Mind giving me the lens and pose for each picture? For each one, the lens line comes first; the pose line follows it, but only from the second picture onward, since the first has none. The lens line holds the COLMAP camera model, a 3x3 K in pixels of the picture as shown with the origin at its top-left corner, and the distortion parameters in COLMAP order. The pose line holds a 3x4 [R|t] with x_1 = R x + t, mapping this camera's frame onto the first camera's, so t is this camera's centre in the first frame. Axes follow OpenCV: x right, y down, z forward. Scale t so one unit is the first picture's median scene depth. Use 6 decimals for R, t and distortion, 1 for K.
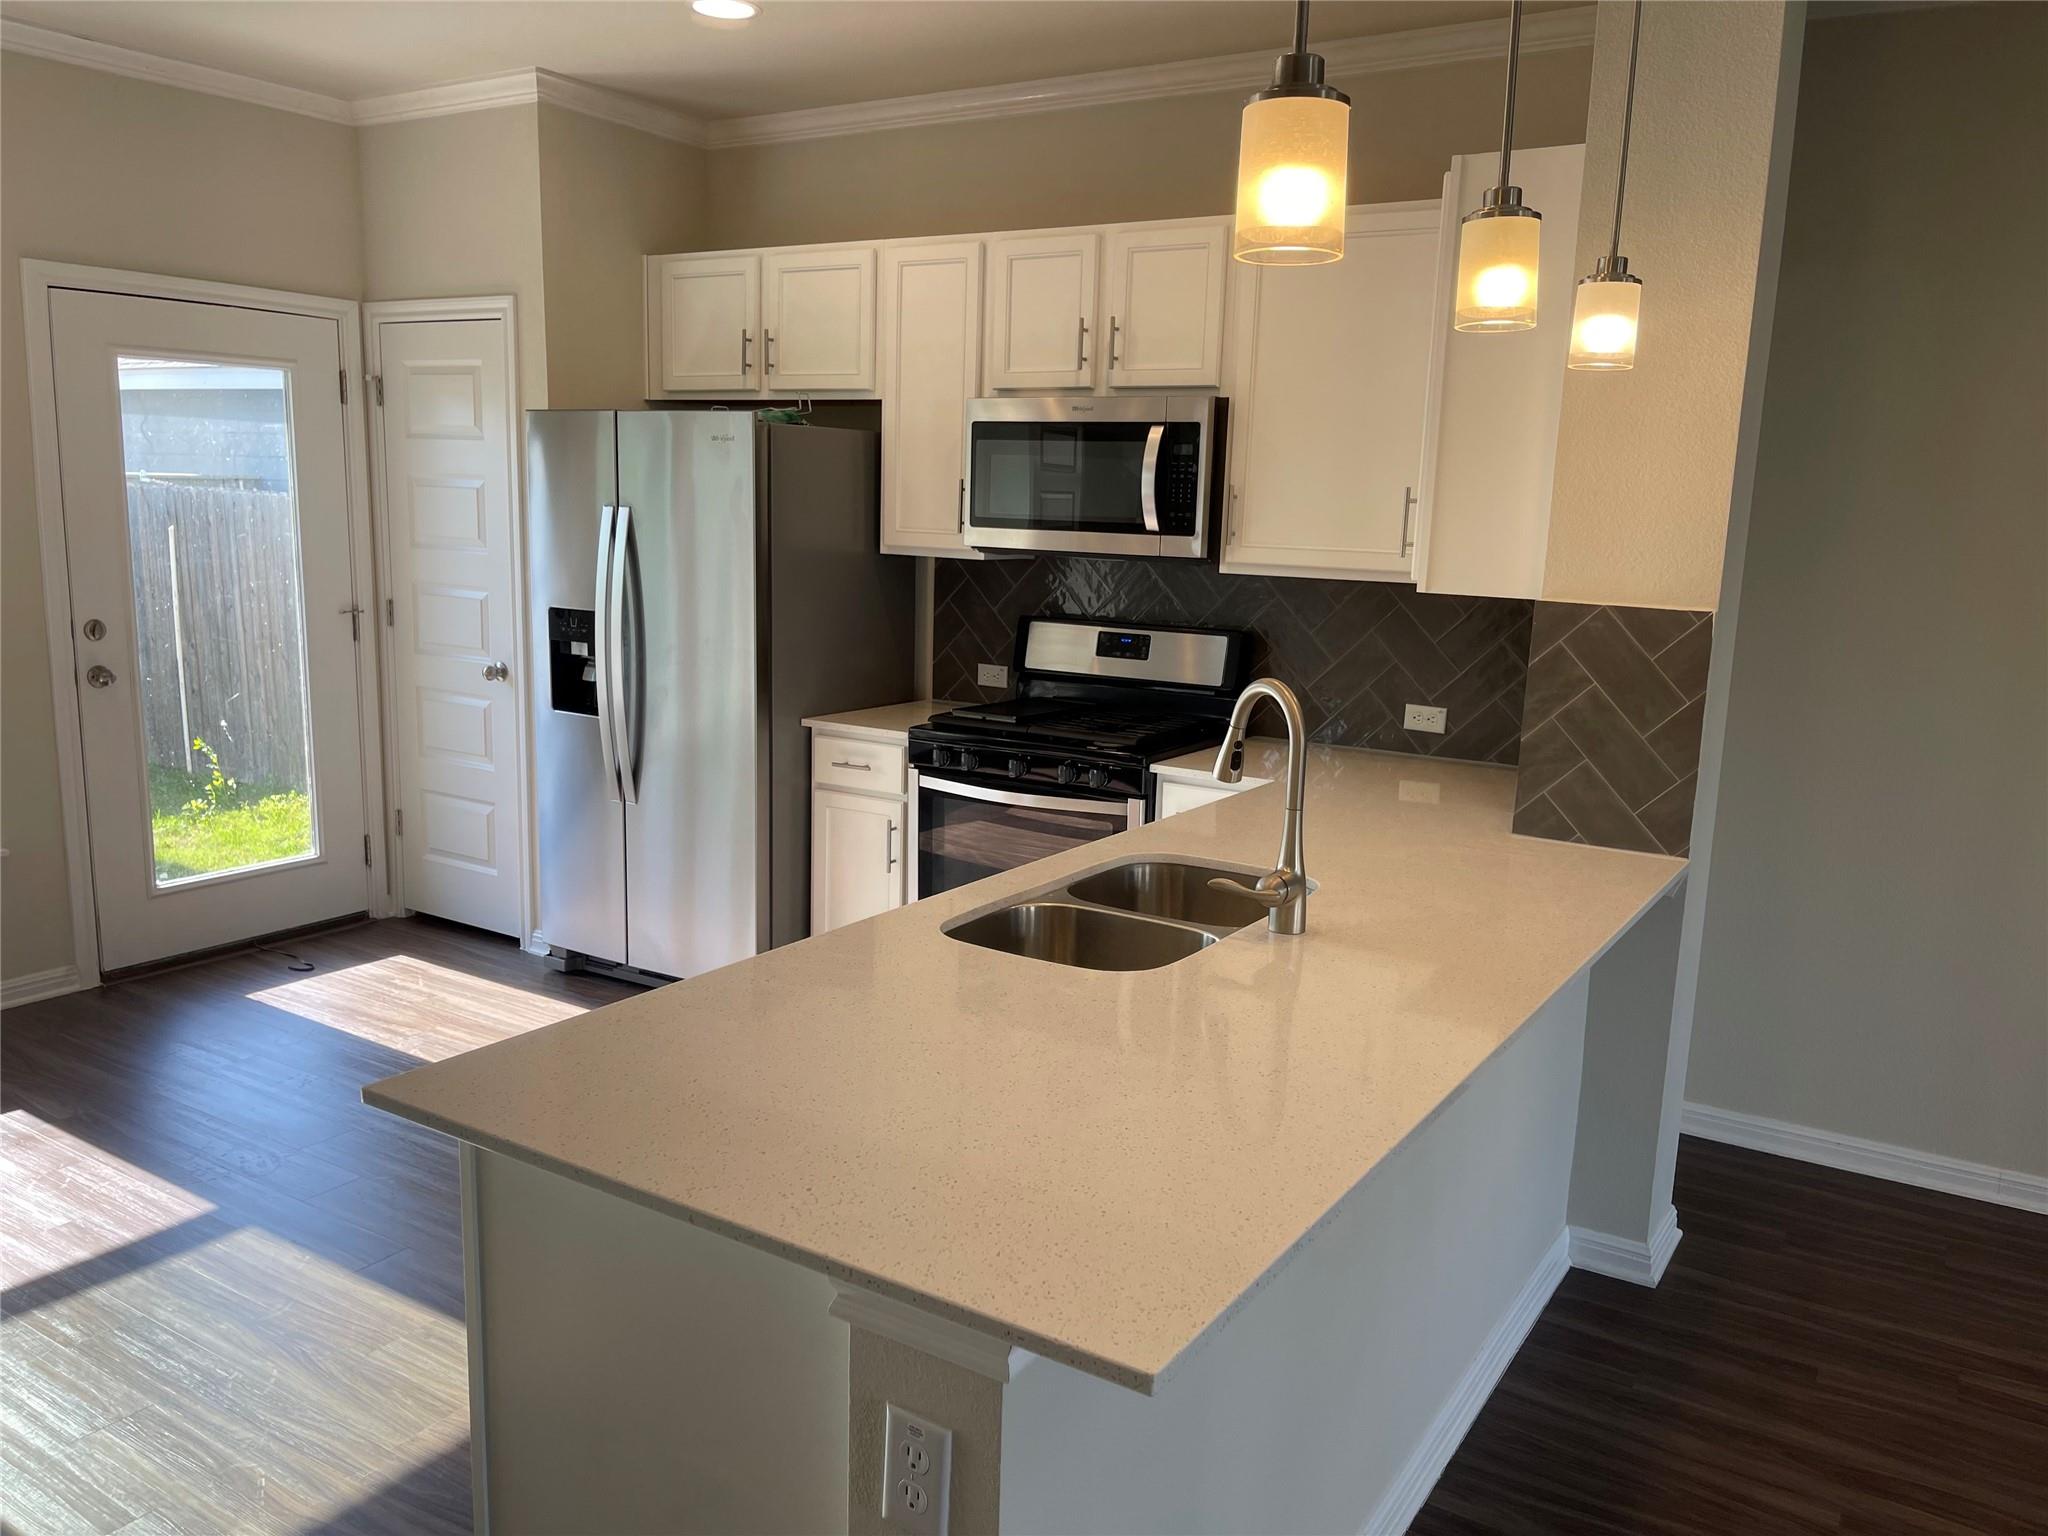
lens RADIAL K [[1545.7, 0, 1026.5], [0, 1545.7, 778.9], [0, 0, 1]] dist [0.049590, -0.060910]
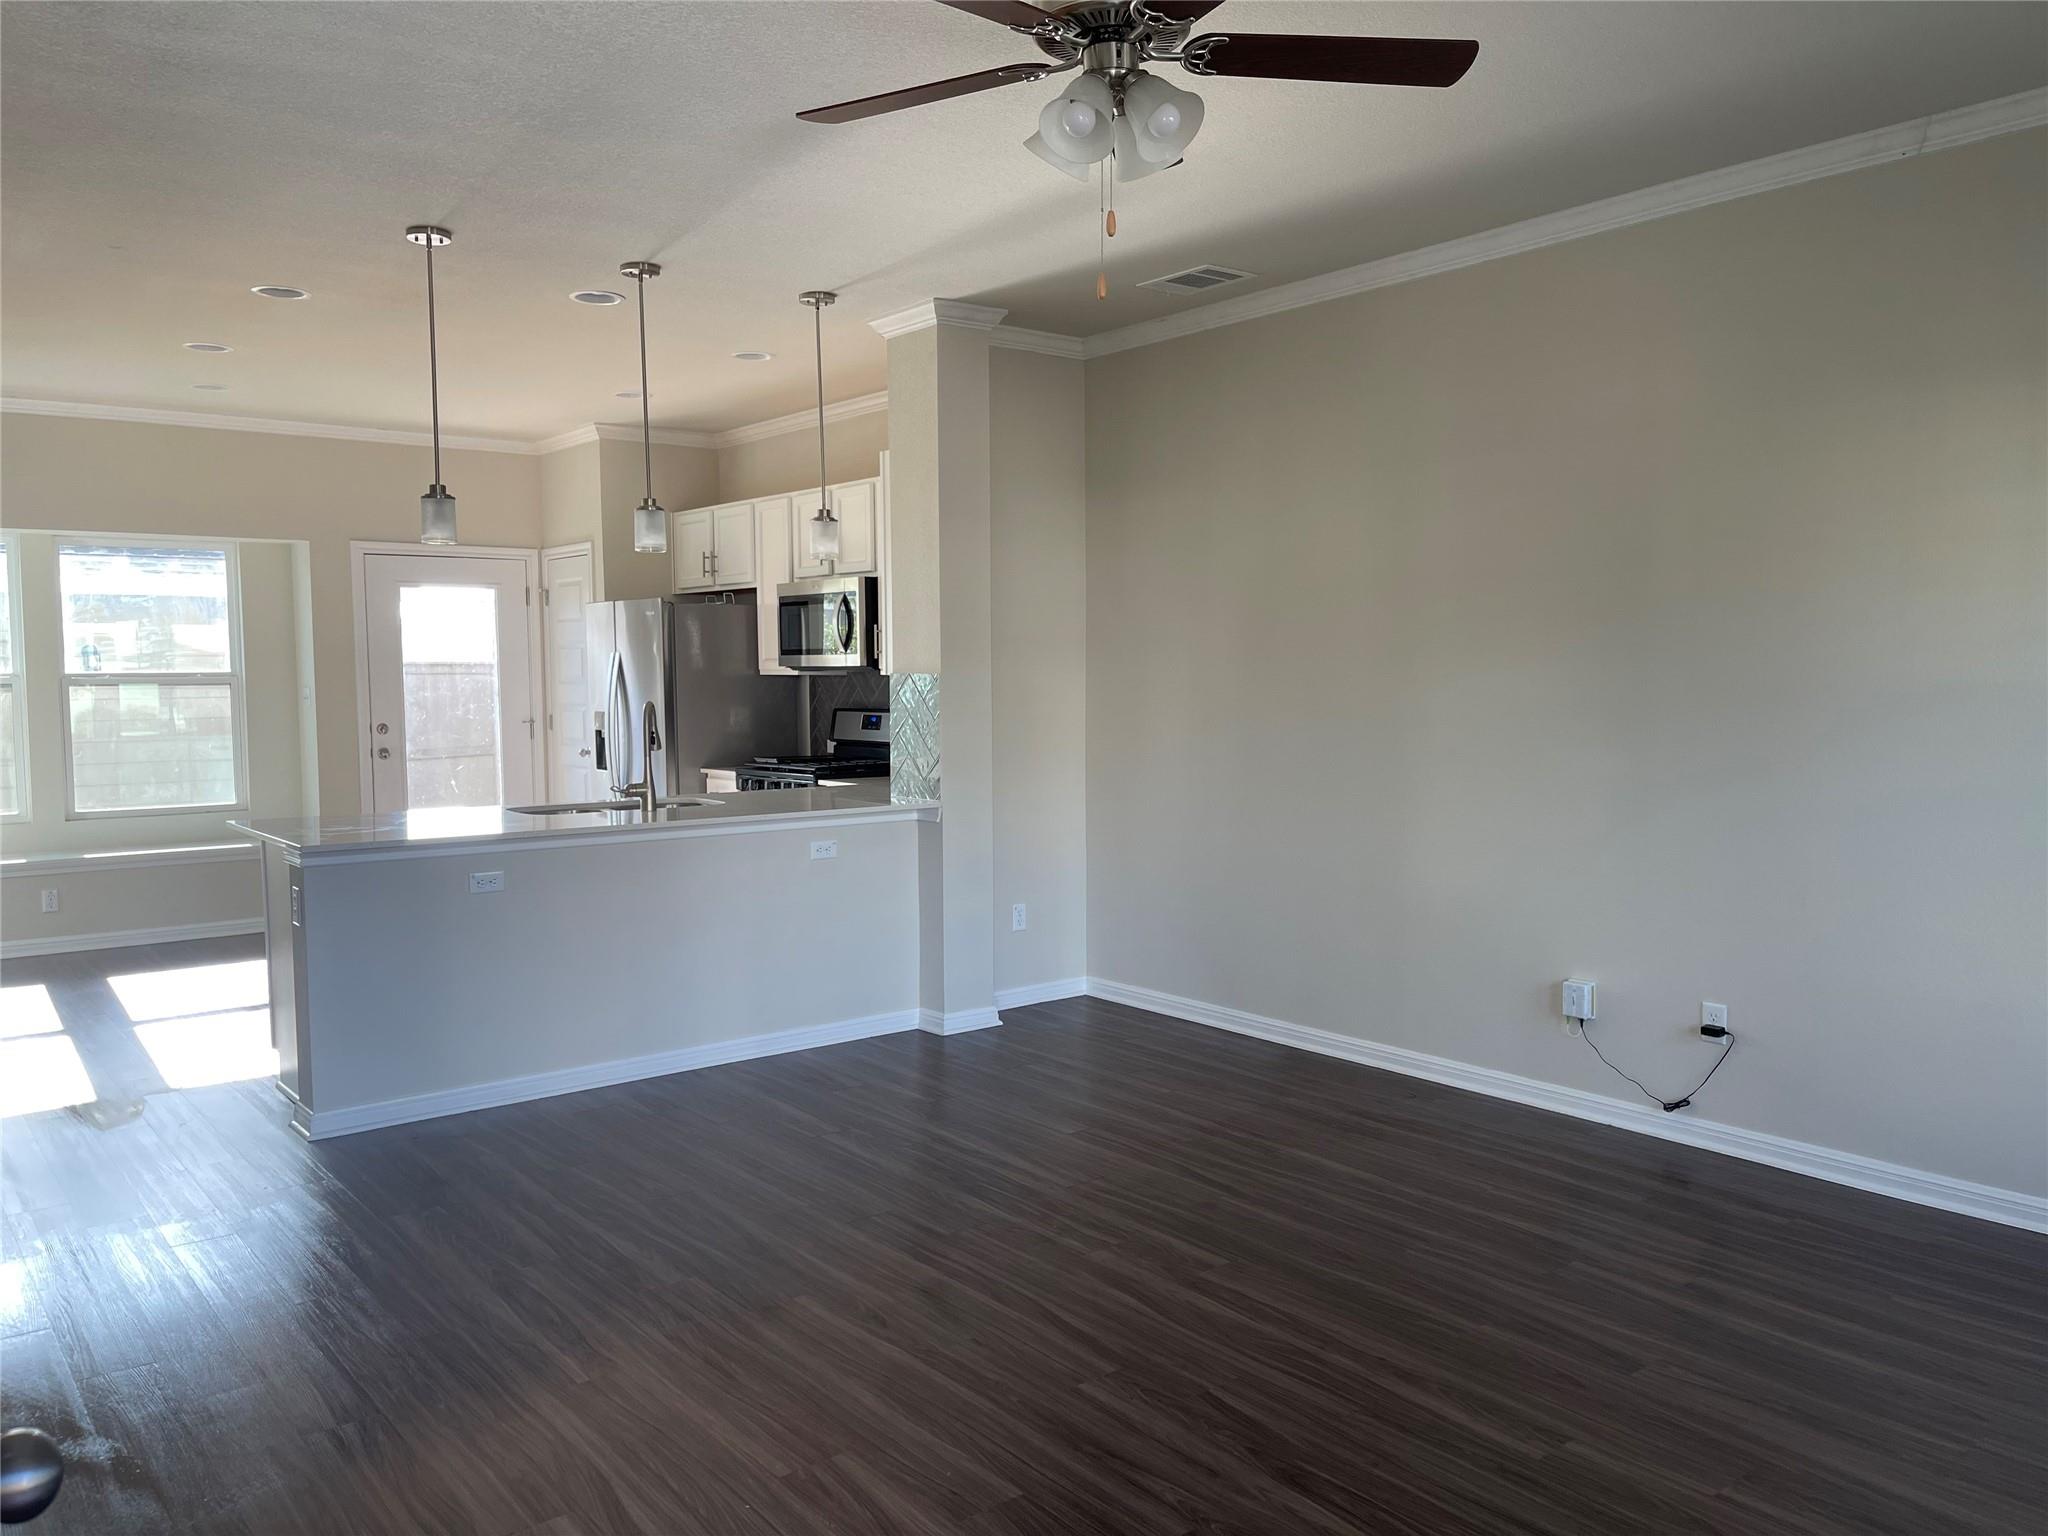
lens RADIAL K [[1545.7, 0, 1022.6], [0, 1545.7, 775.0], [0, 0, 1]] dist [0.049590, -0.060910]
pose [[0.941965, -0.014209, -0.335411, 0.777136], [-0.024982, 0.993367, -0.112241, 0.154696], [0.334781, 0.114106, 0.935362, -0.507555]]
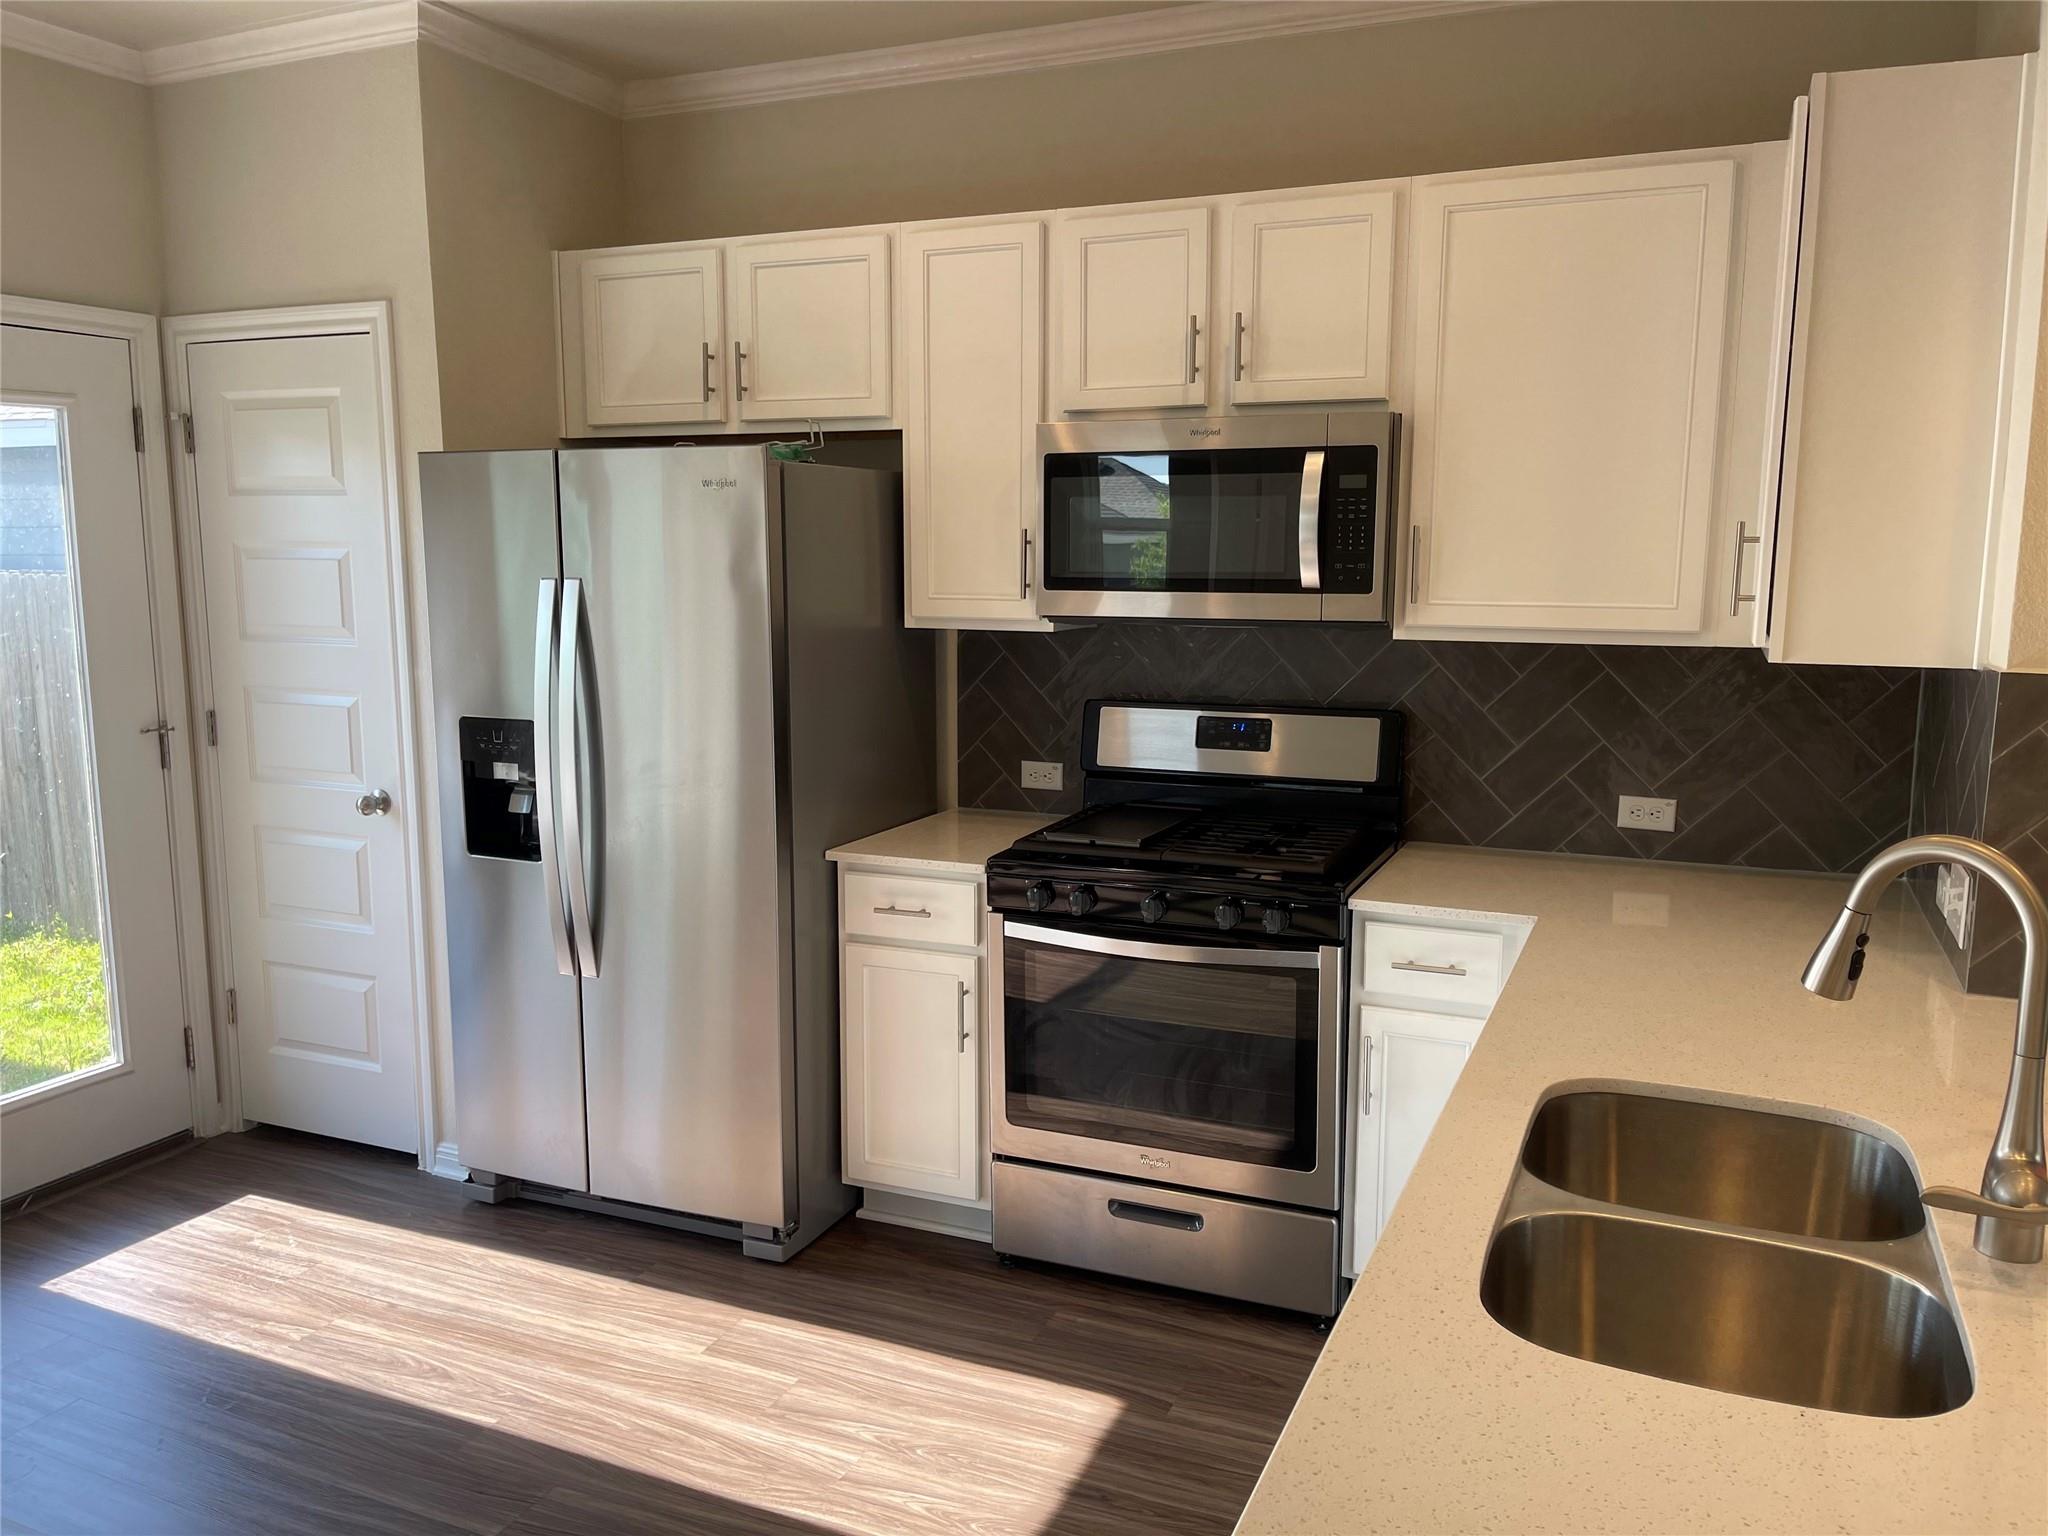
lens RADIAL K [[1545.7, 0, 1022.3], [0, 1545.7, 771.1], [0, 0, 1]] dist [0.049590, -0.060910]
pose [[0.988206, -0.050422, 0.144587, -0.156453], [0.055243, 0.998037, -0.029517, -0.049794], [-0.142815, 0.037156, 0.989052, 0.239593]]
